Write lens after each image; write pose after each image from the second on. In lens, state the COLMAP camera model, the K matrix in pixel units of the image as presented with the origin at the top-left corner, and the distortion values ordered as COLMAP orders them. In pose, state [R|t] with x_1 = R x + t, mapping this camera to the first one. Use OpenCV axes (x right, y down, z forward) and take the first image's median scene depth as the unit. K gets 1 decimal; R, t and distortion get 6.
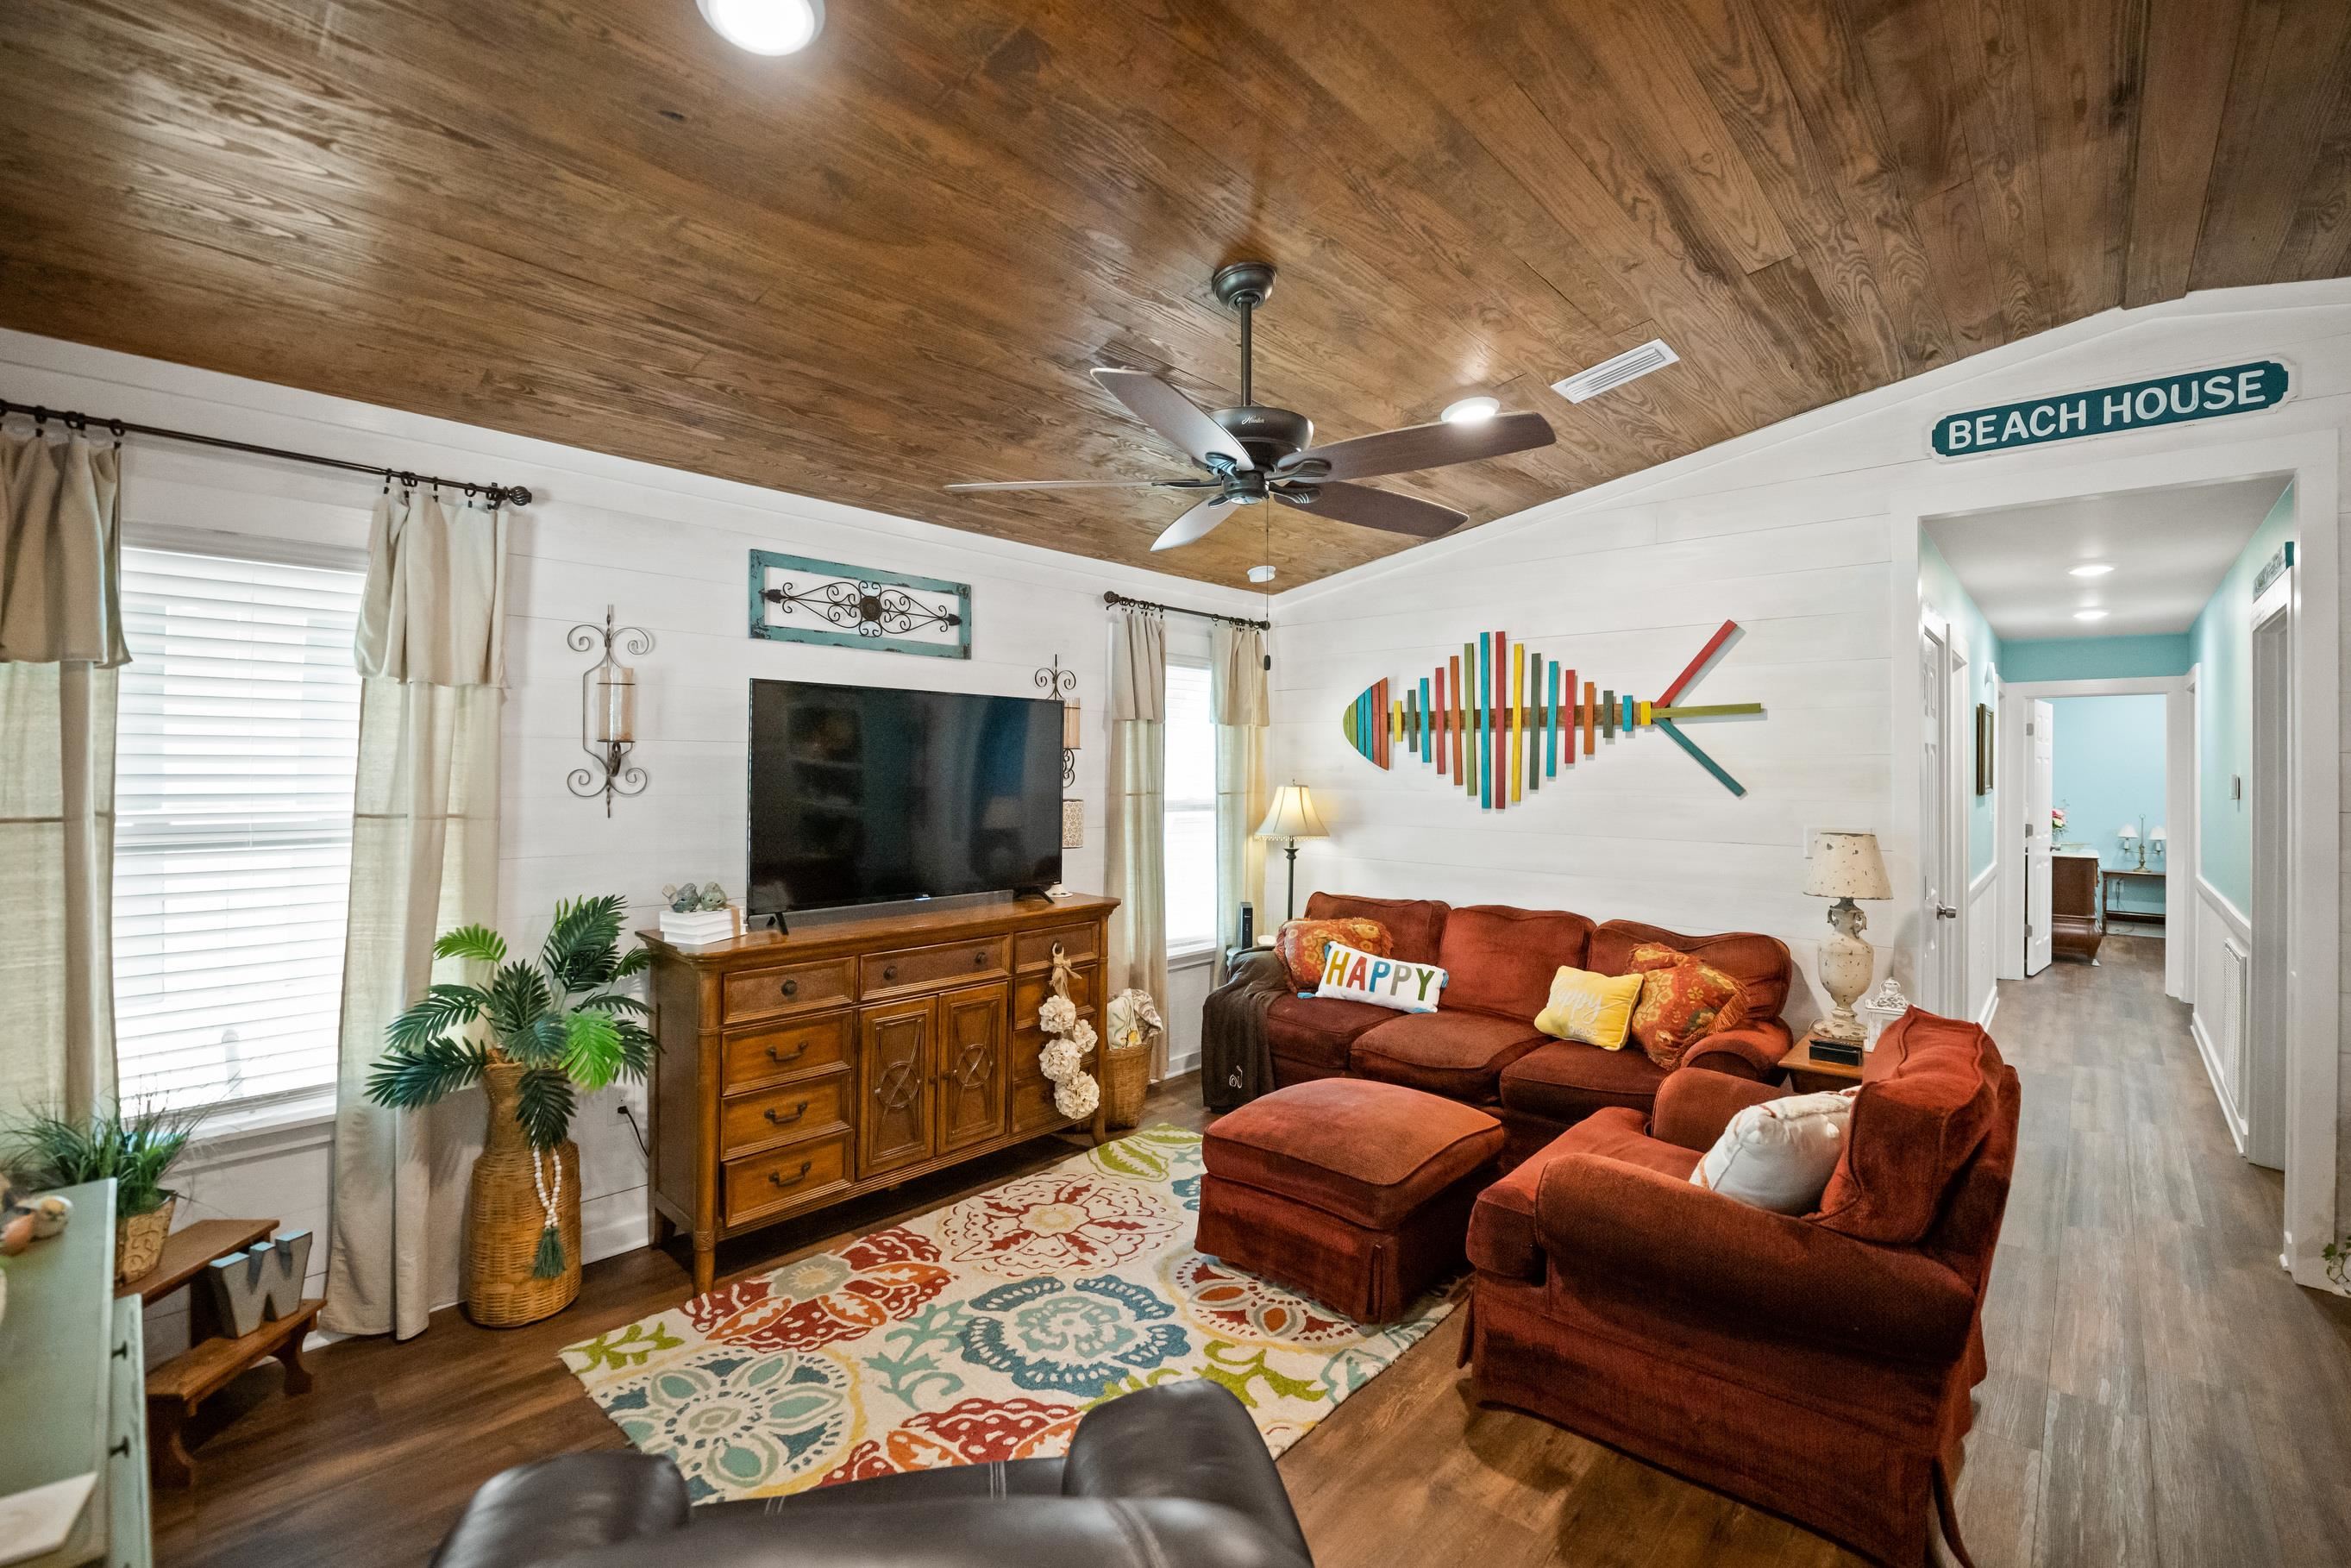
lens RADIAL K [[1004.9, 0, 1175.2], [0, 1004.9, 766.4], [0, 0, 1]] dist [-0.032623, 0.004694]
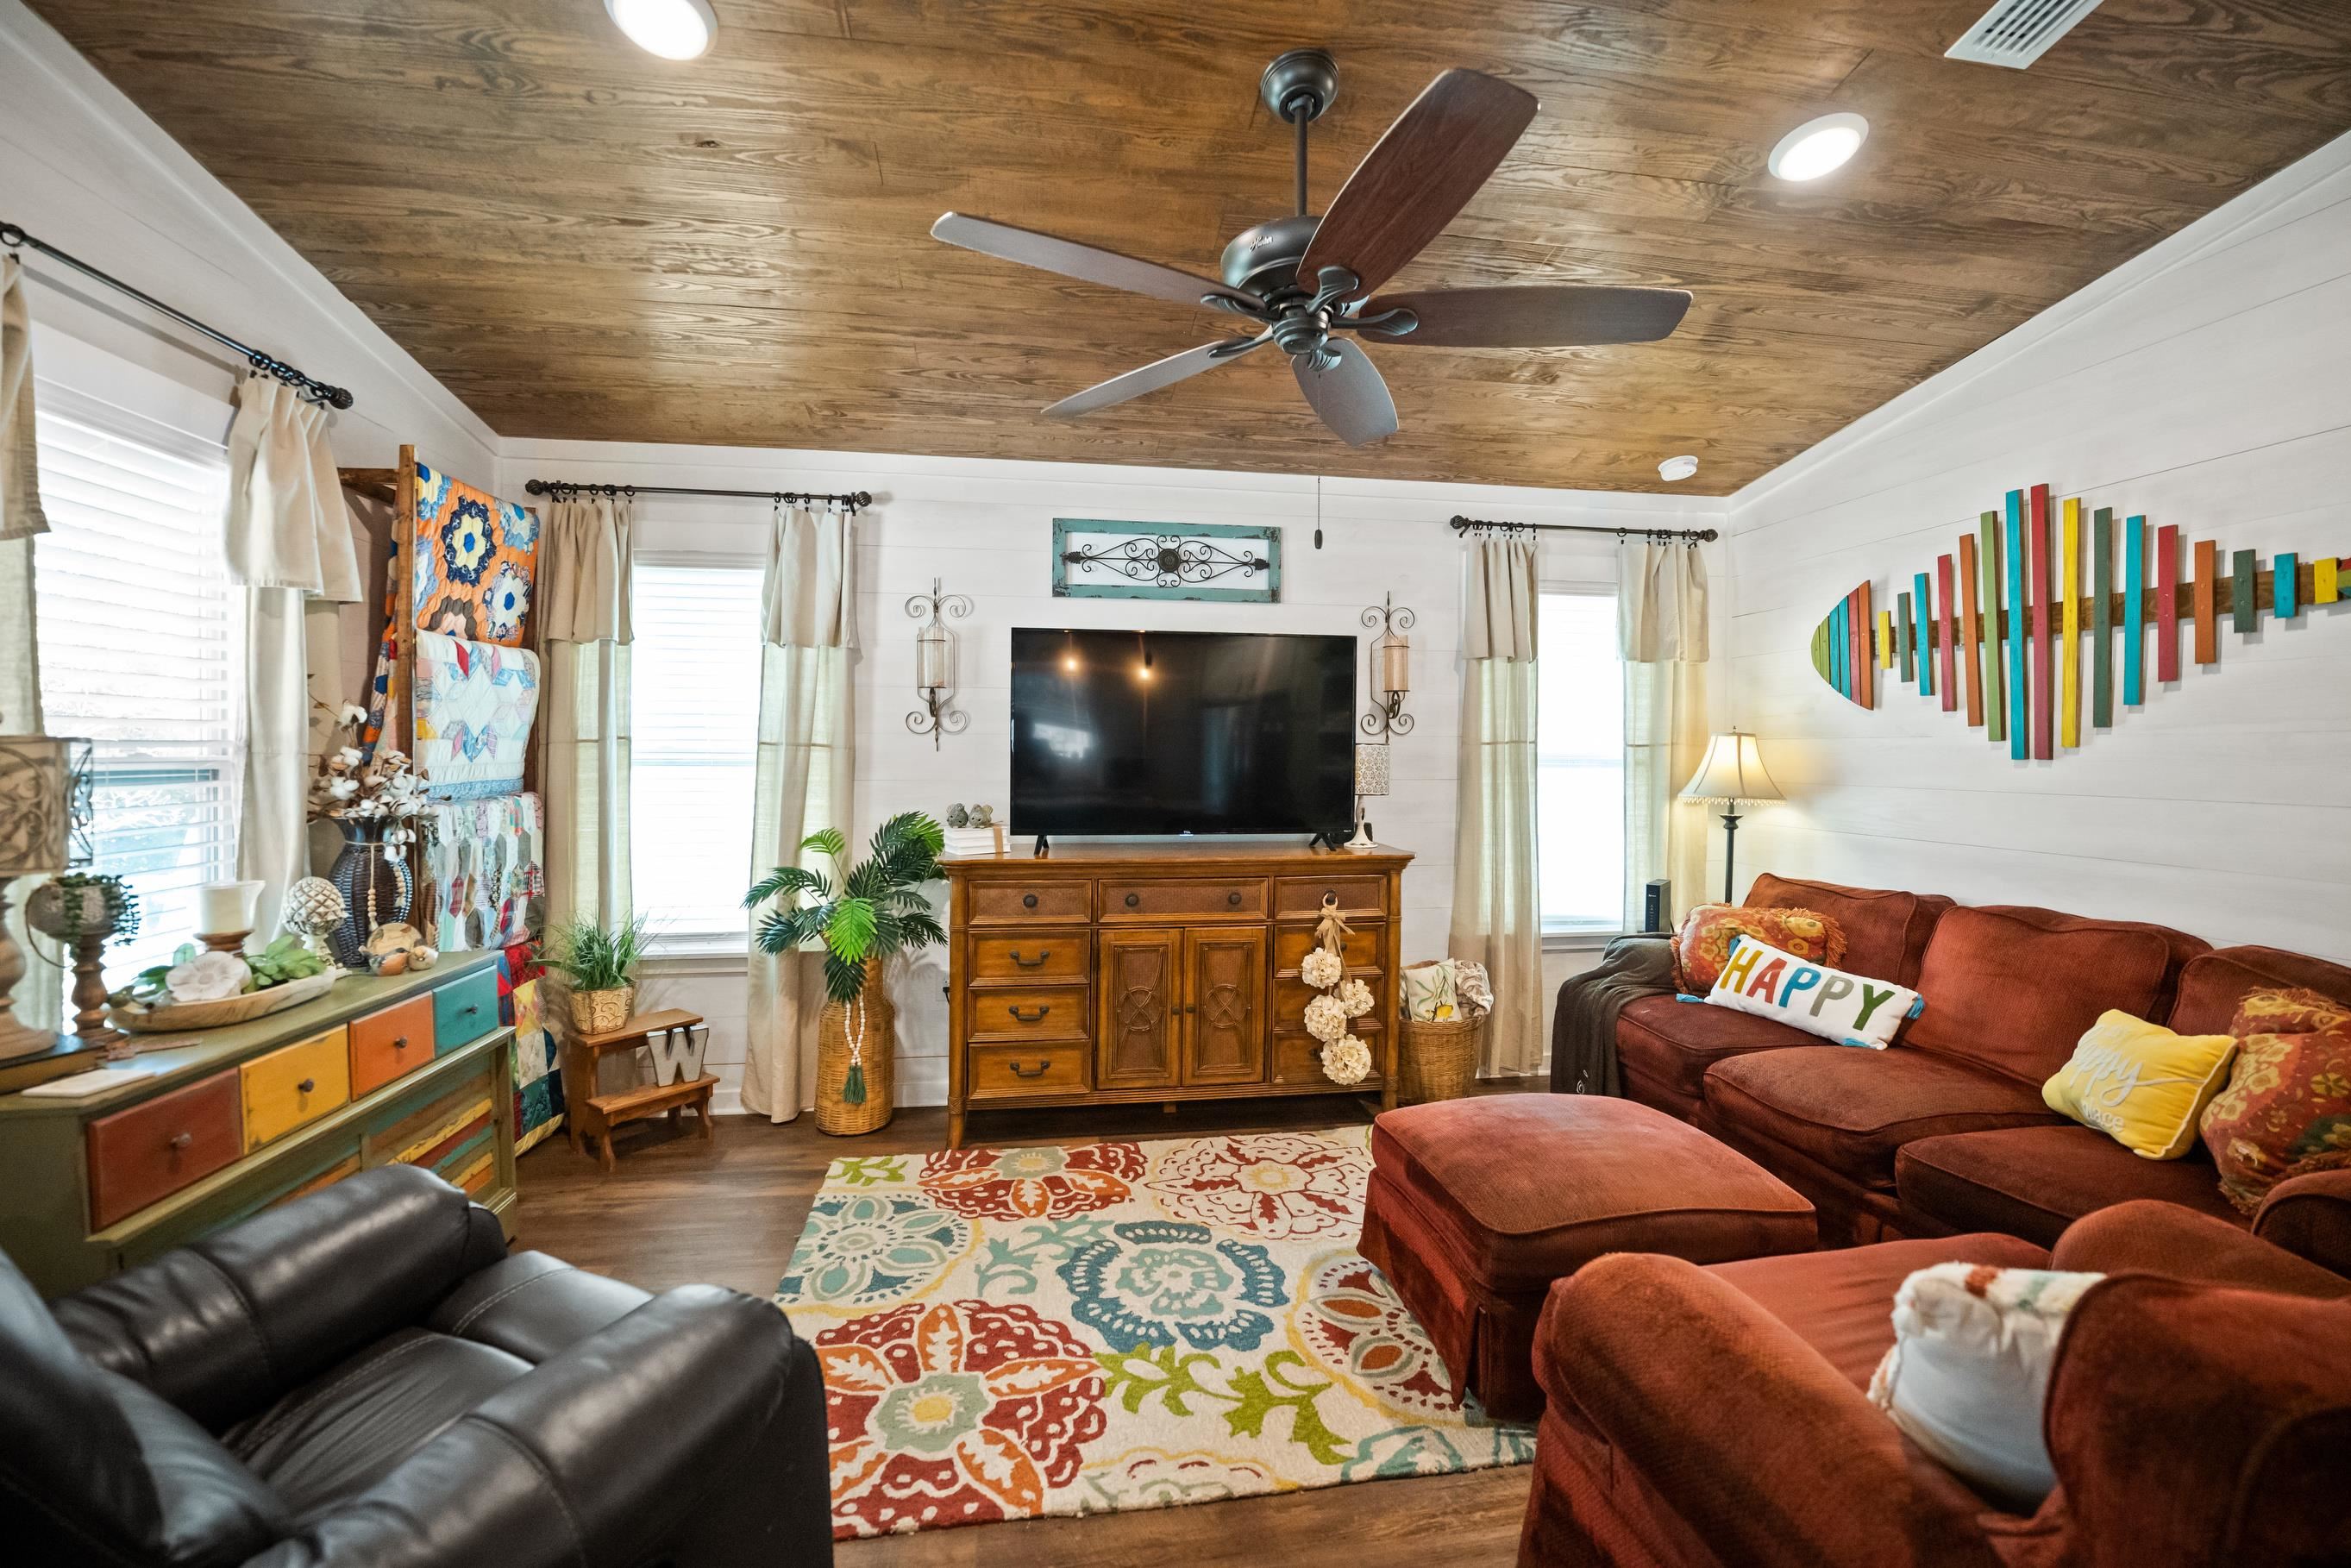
lens RADIAL K [[948.1, 0, 1167.3], [0, 948.1, 763.9], [0, 0, 1]] dist [-0.025484, 0.000781]
pose [[0.777702, 0.003618, -0.628623, 0.347469], [0.001886, 0.999966, 0.008089, 0.052167], [0.628631, -0.007476, 0.777668, 0.236946]]
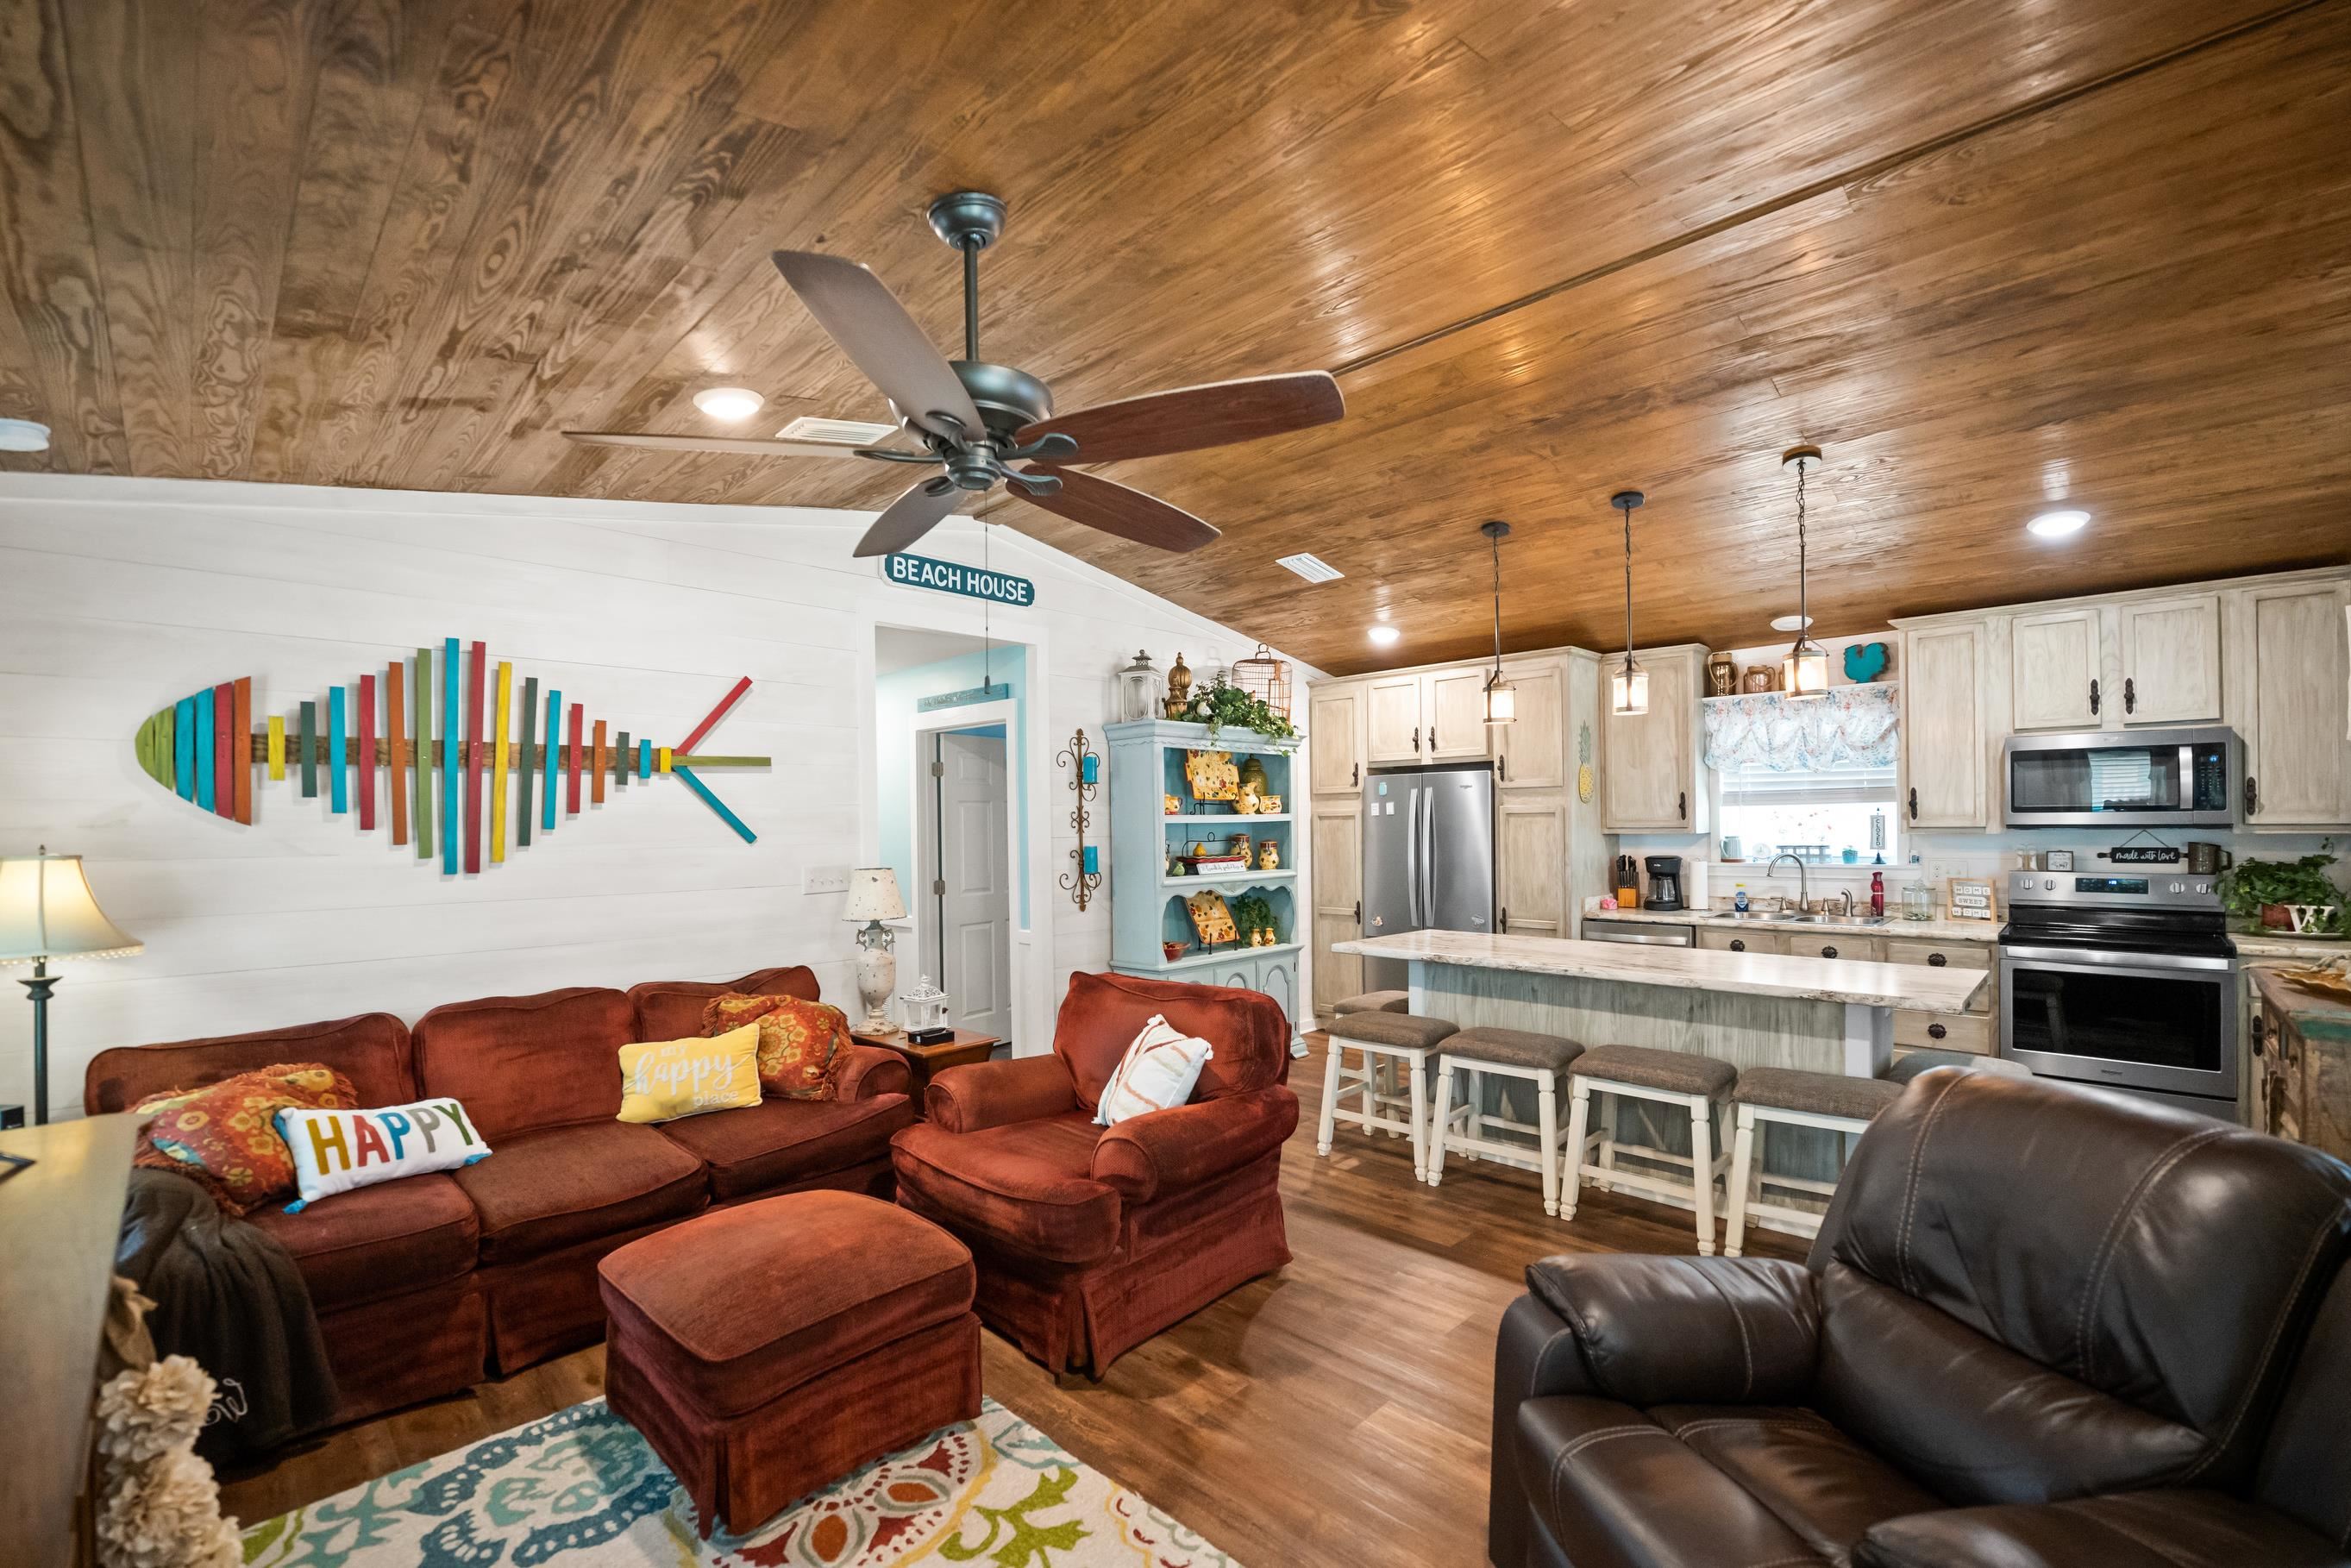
lens RADIAL K [[979.1, 0, 1159.4], [0, 979.1, 822.3], [0, 0, 1]] dist [-0.022406, 0.000938]
pose [[0.032432, -0.007664, 0.999445, -0.528921], [0.012261, 0.999898, 0.007269, 0.006220], [-0.999399, 0.012019, 0.032523, 0.602456]]
